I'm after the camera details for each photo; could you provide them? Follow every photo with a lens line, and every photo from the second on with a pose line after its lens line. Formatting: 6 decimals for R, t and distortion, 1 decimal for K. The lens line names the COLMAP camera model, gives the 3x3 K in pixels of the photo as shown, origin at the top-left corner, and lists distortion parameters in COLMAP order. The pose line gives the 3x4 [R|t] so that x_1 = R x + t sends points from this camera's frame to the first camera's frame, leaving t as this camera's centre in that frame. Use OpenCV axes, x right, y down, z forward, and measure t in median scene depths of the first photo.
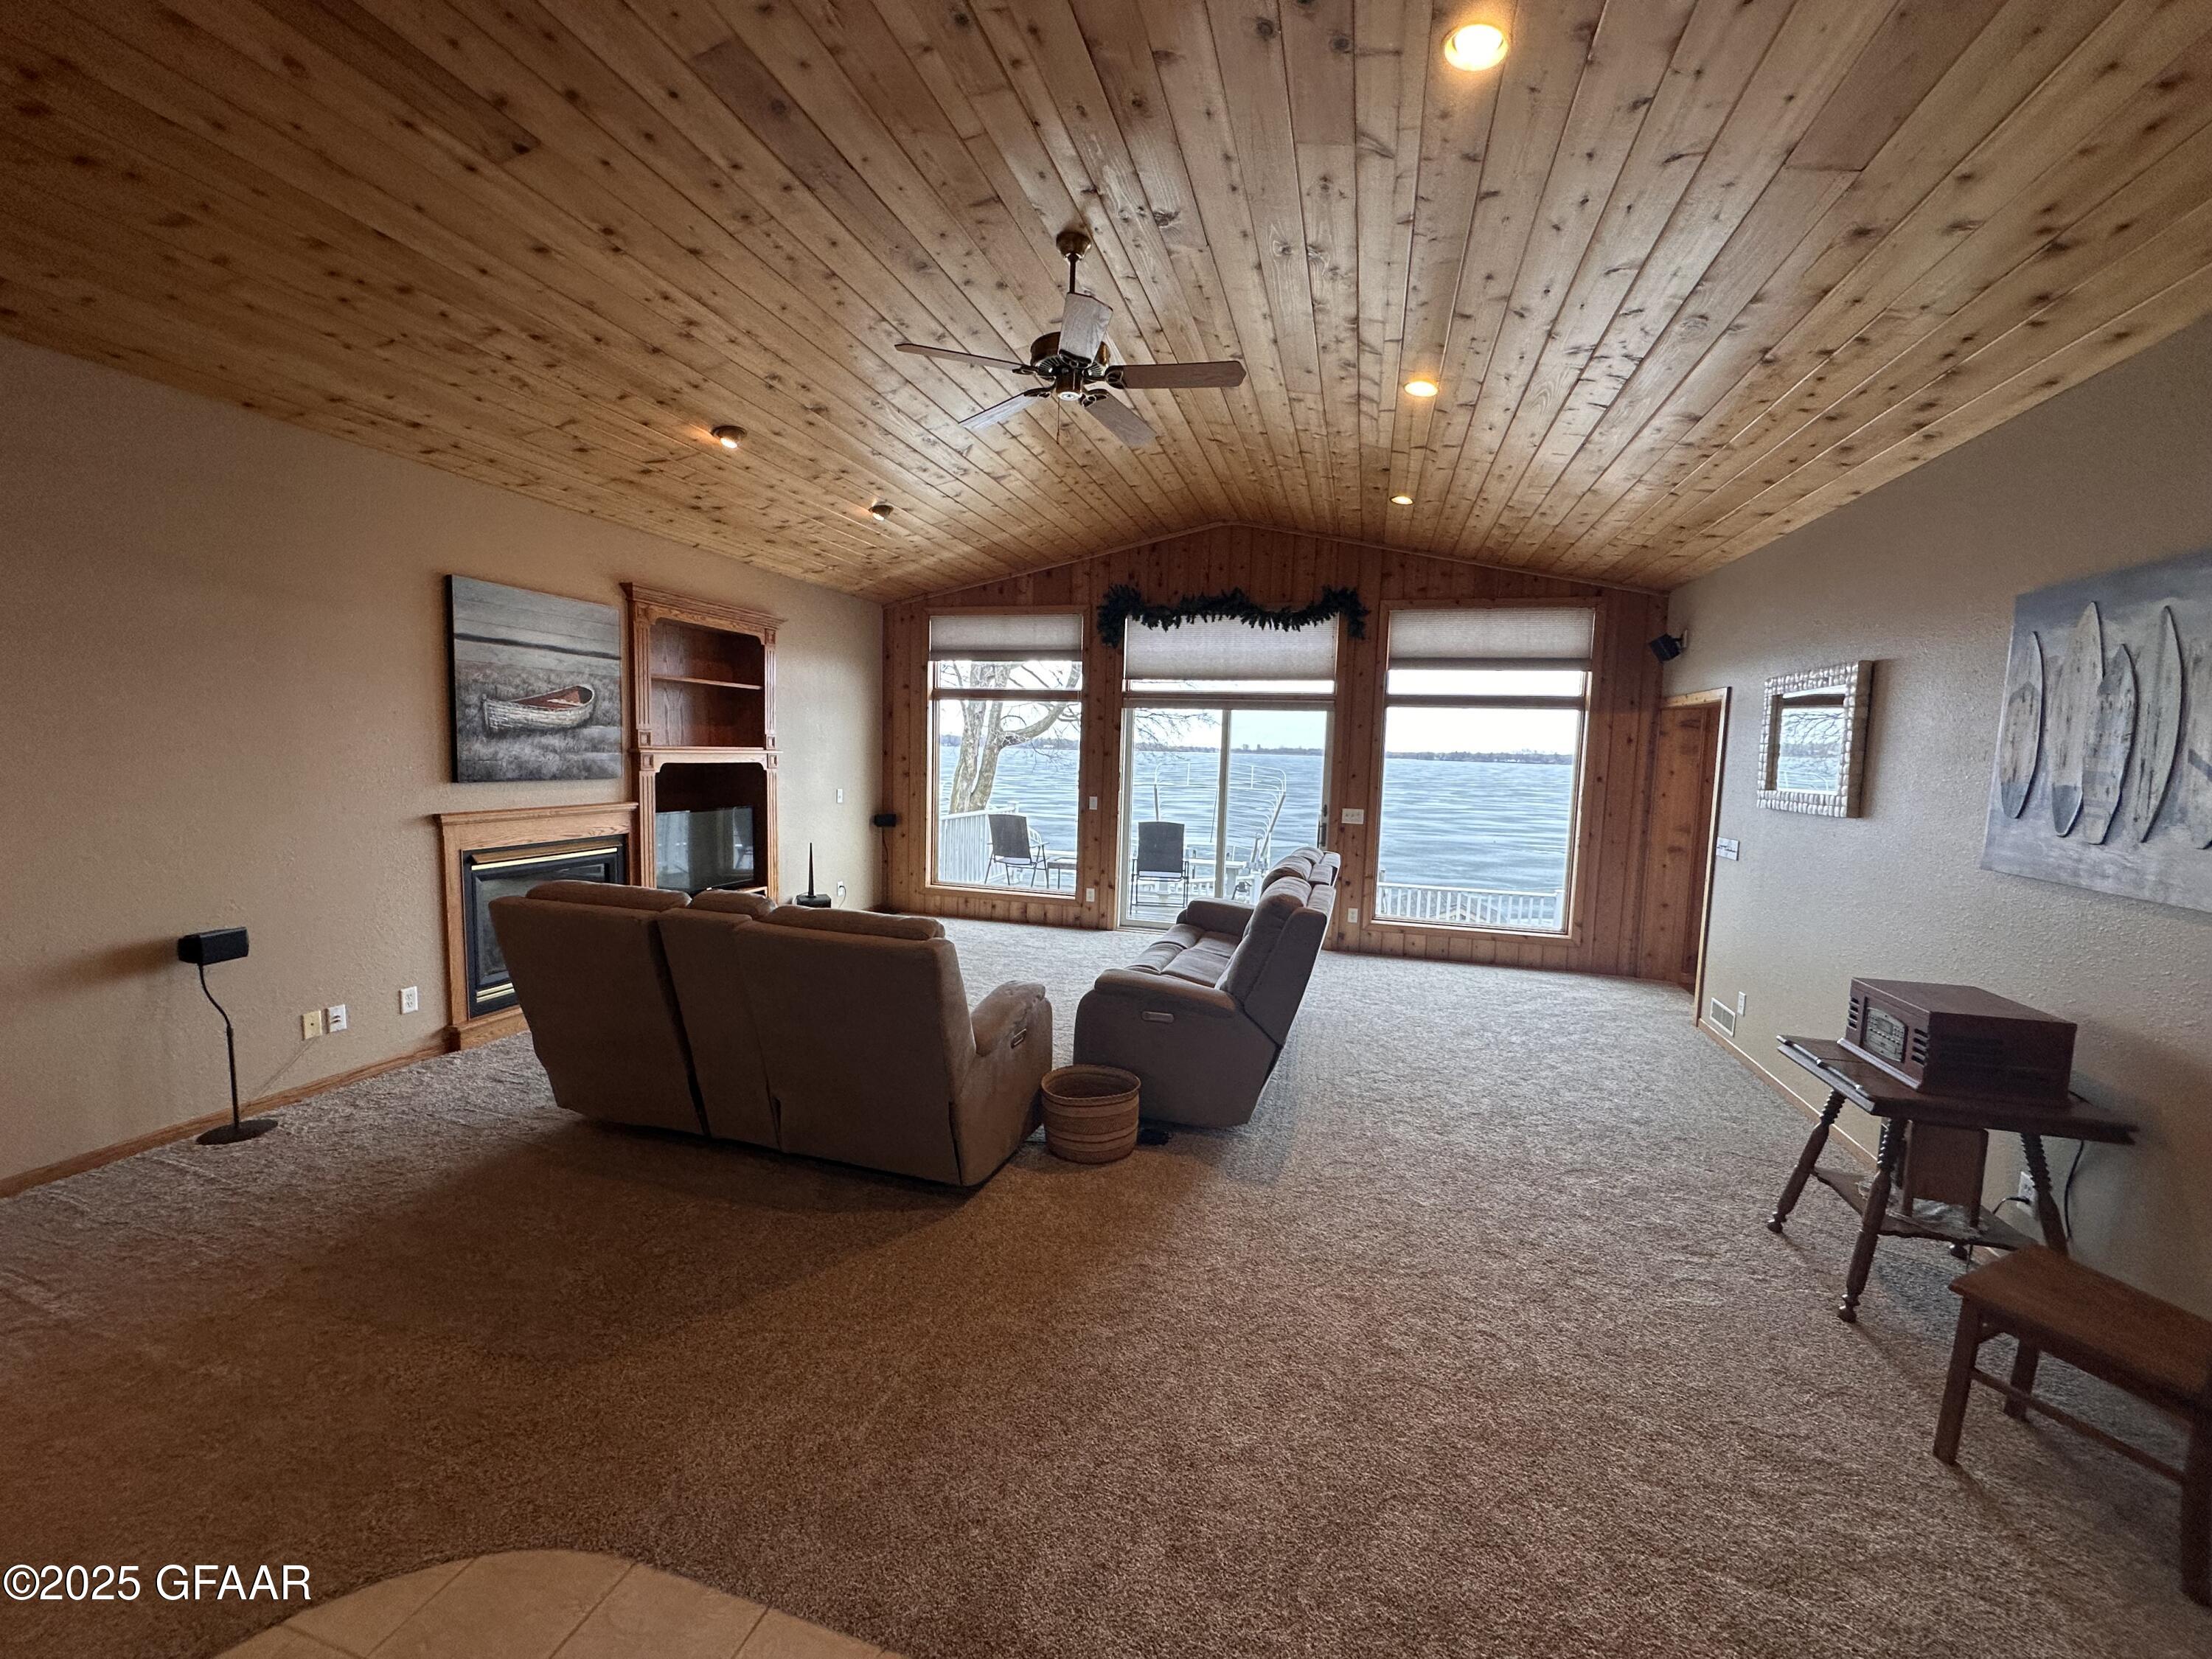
lens RADIAL K [[878.3, 0, 1106.0], [0, 878.3, 829.5], [0, 0, 1]] dist [-0.000733, -0.000390]
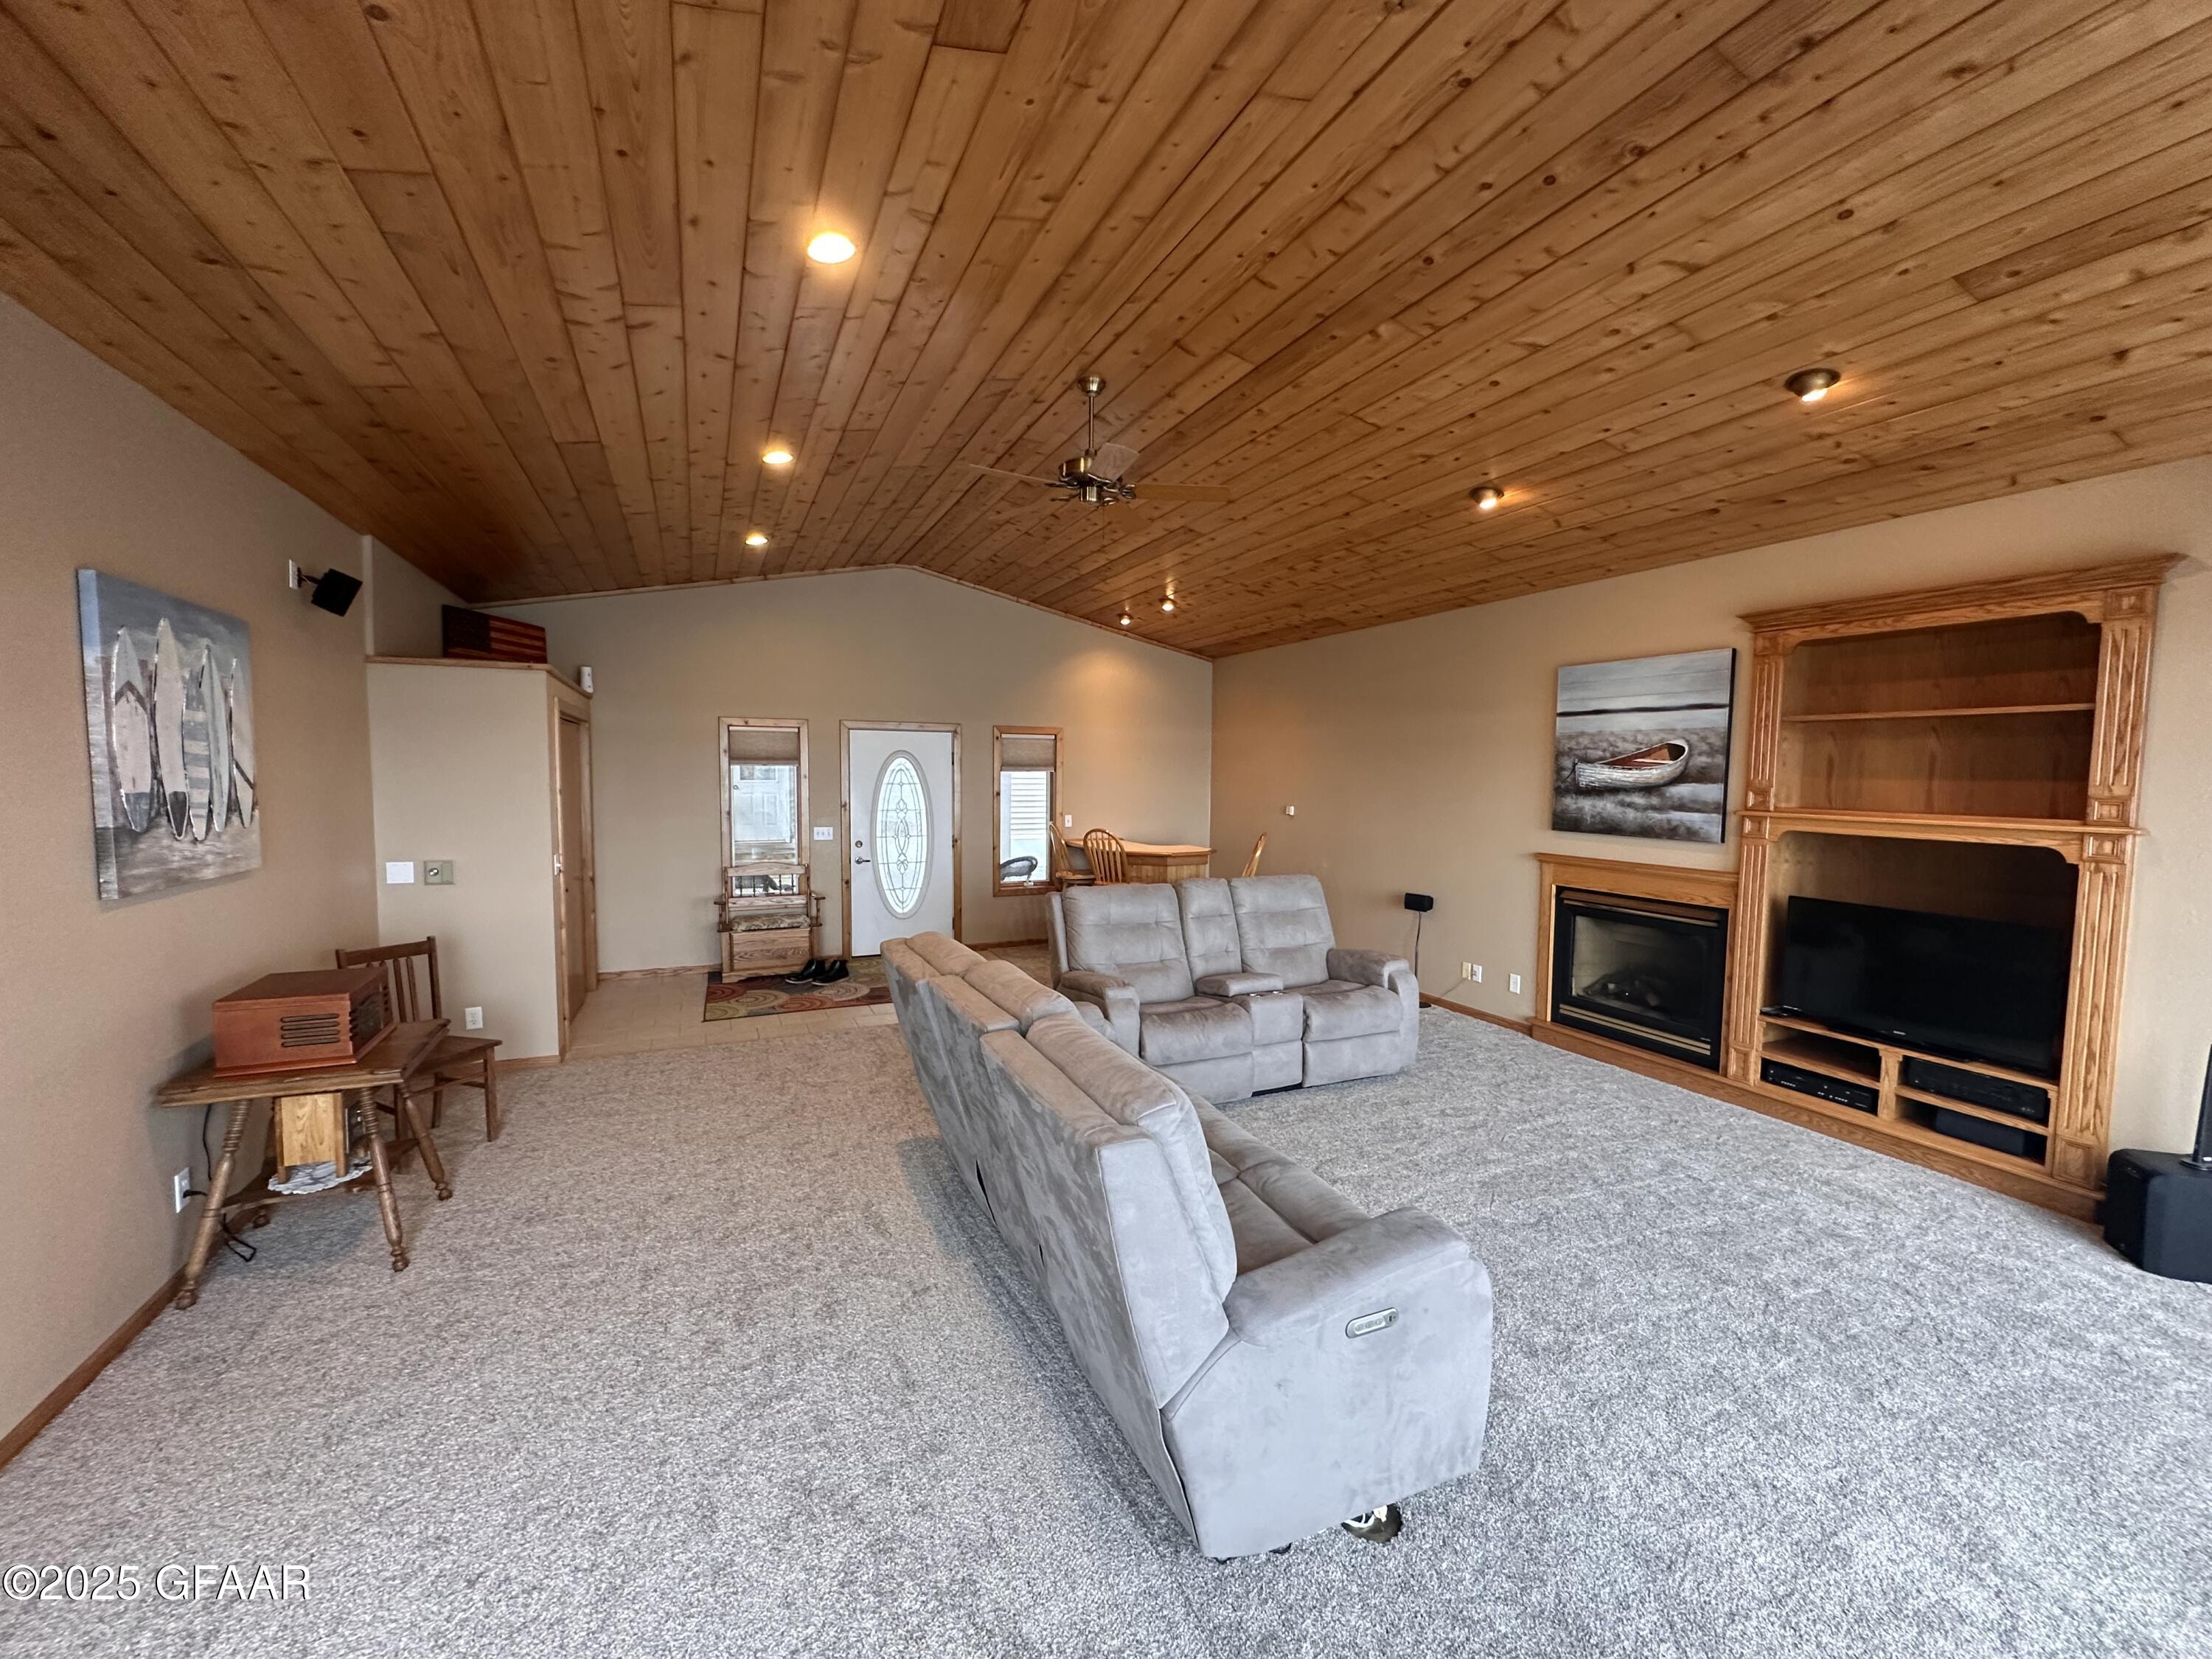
lens RADIAL K [[878.3, 0, 1106.0], [0, 878.3, 829.5], [0, 0, 1]] dist [-0.000733, -0.000390]
pose [[-0.749105, 0.008229, -0.662401, 0.523869], [-0.094016, 0.988481, 0.118603, -0.129678], [0.655746, 0.151122, -0.739702, 1.368143]]
